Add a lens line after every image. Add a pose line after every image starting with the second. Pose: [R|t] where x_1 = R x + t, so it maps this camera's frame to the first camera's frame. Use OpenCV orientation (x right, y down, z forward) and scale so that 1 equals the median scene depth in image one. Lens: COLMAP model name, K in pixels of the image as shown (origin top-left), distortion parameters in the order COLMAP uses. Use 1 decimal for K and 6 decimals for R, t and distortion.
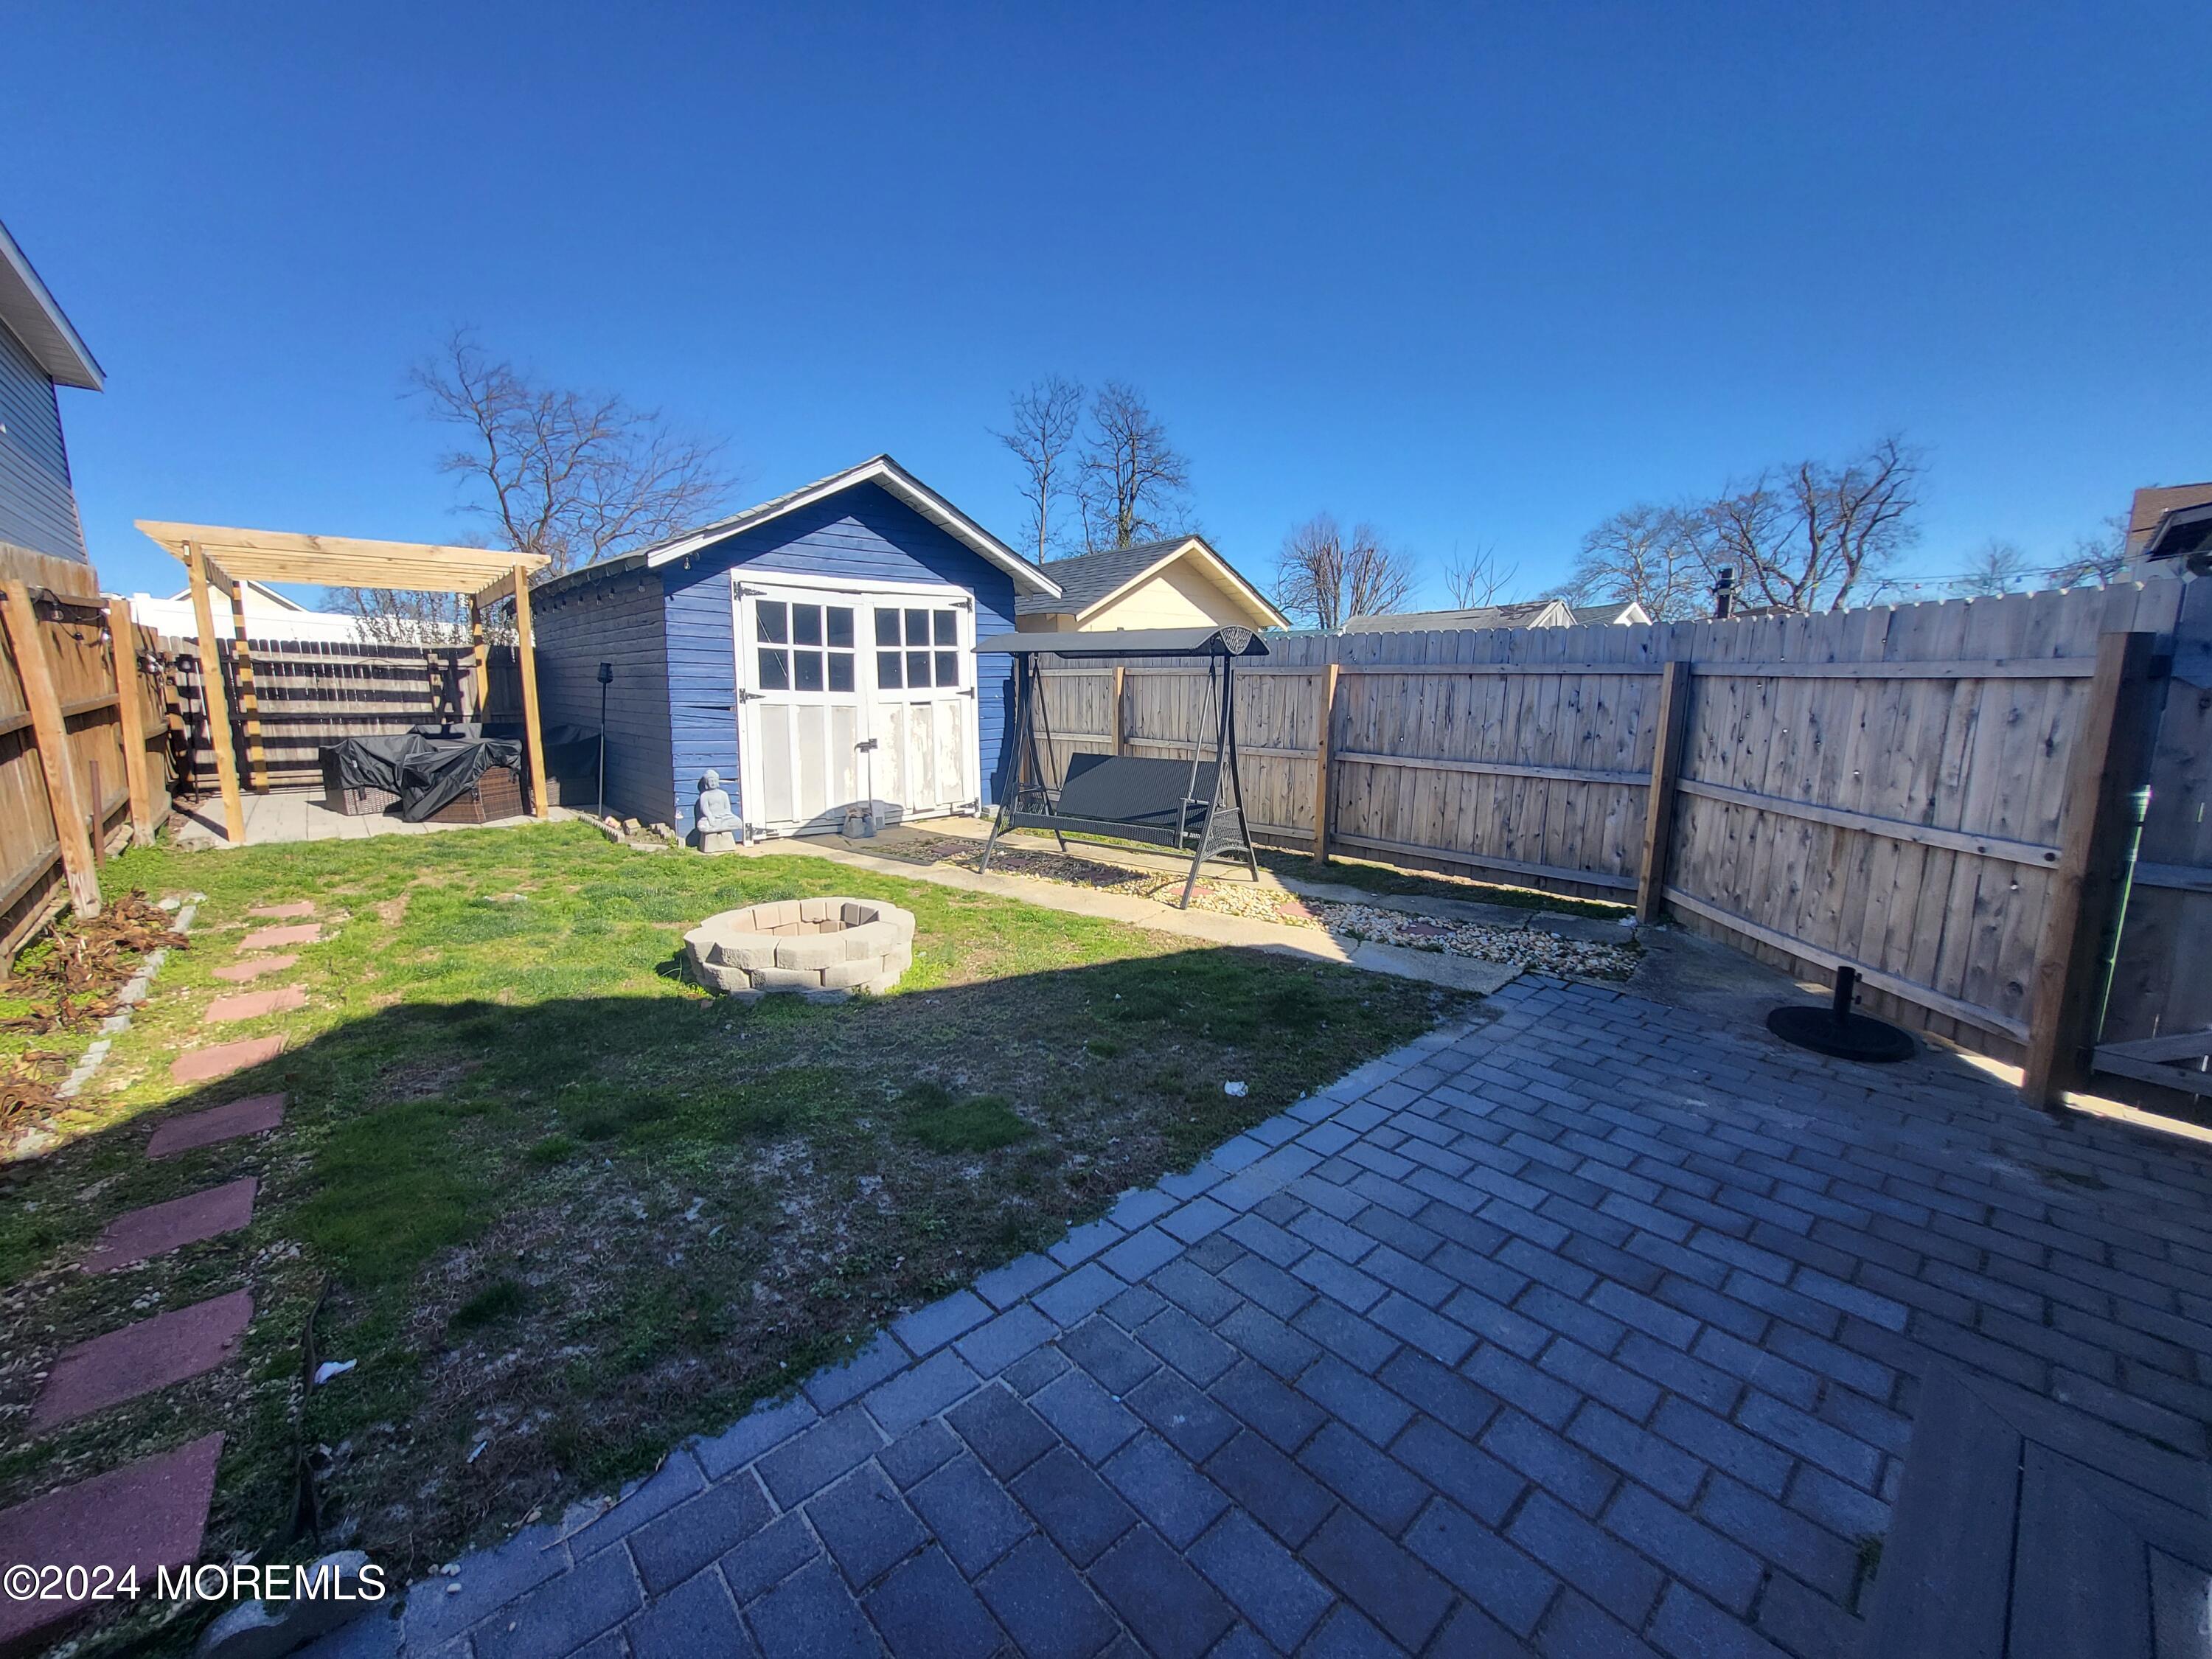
lens RADIAL K [[868.5, 0, 1100.8], [0, 868.5, 823.5], [0, 0, 1]] dist [-0.001394, 0.001474]
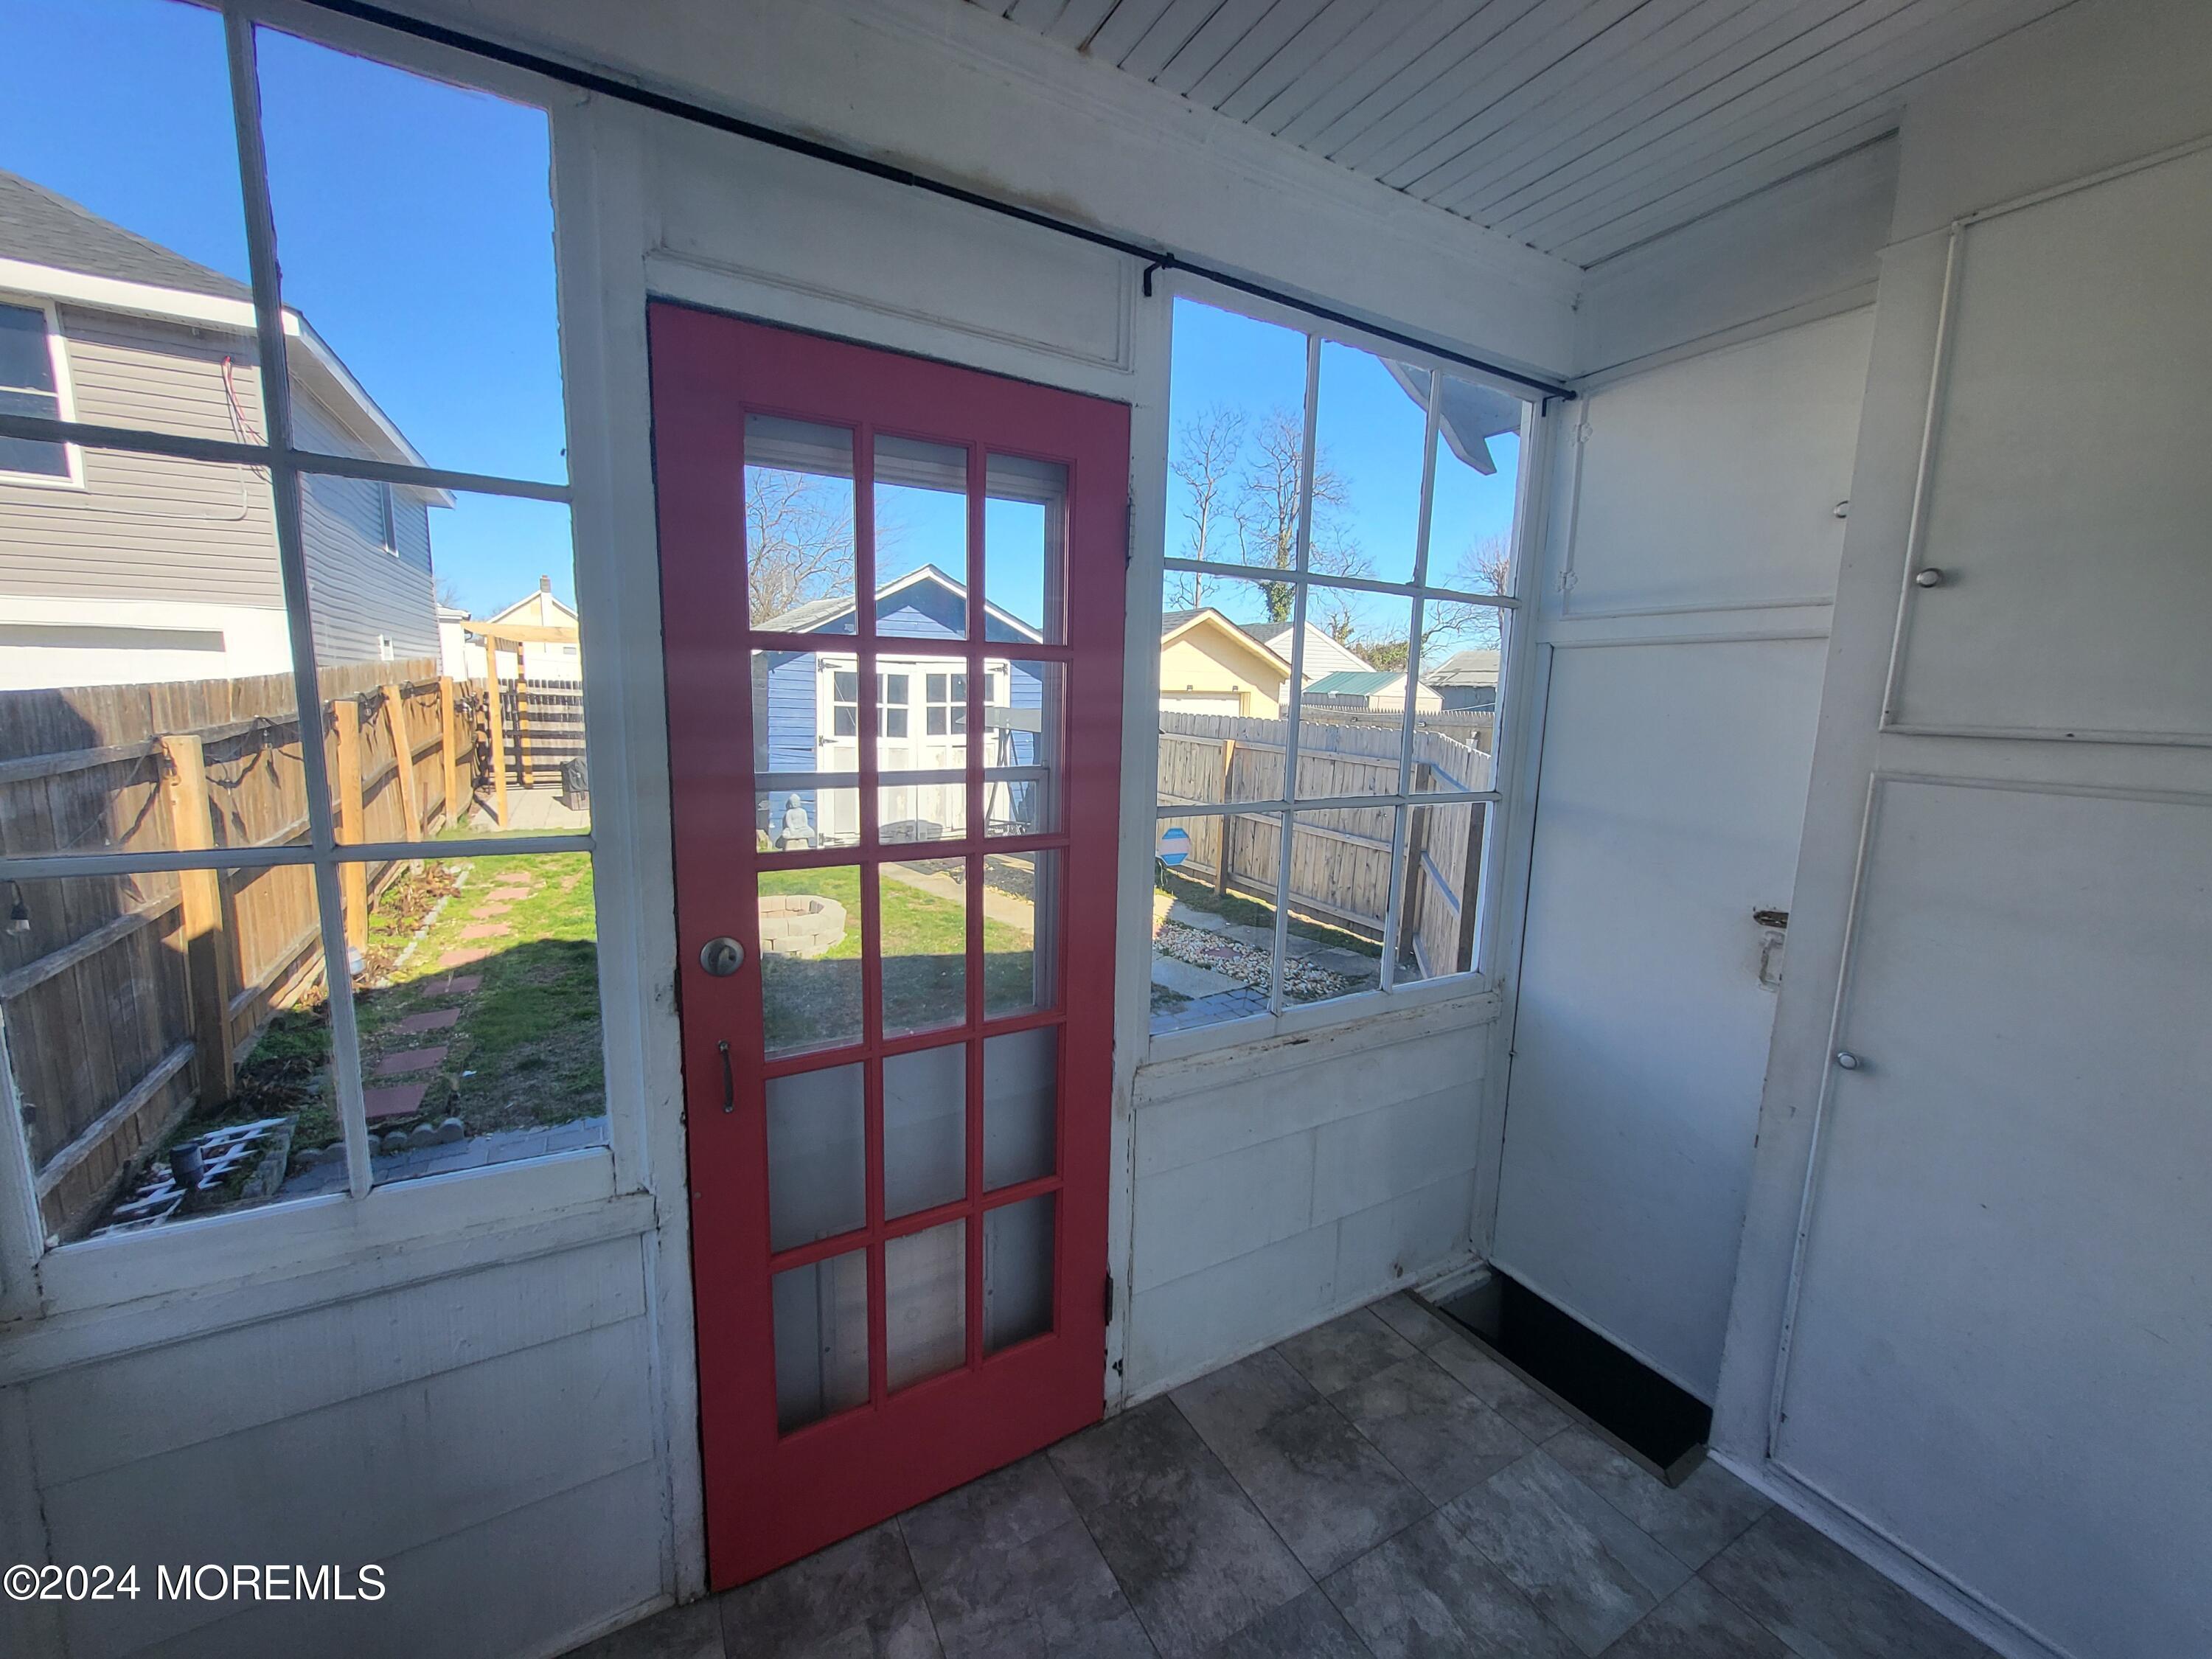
lens RADIAL K [[868.5, 0, 1109.4], [0, 868.5, 824.4], [0, 0, 1]] dist [-0.001394, 0.001474]
pose [[0.977104, 0.061708, -0.203618, 0.423688], [-0.061311, 0.998084, 0.008265, -0.070858], [0.203738, 0.004409, 0.979016, -0.331162]]
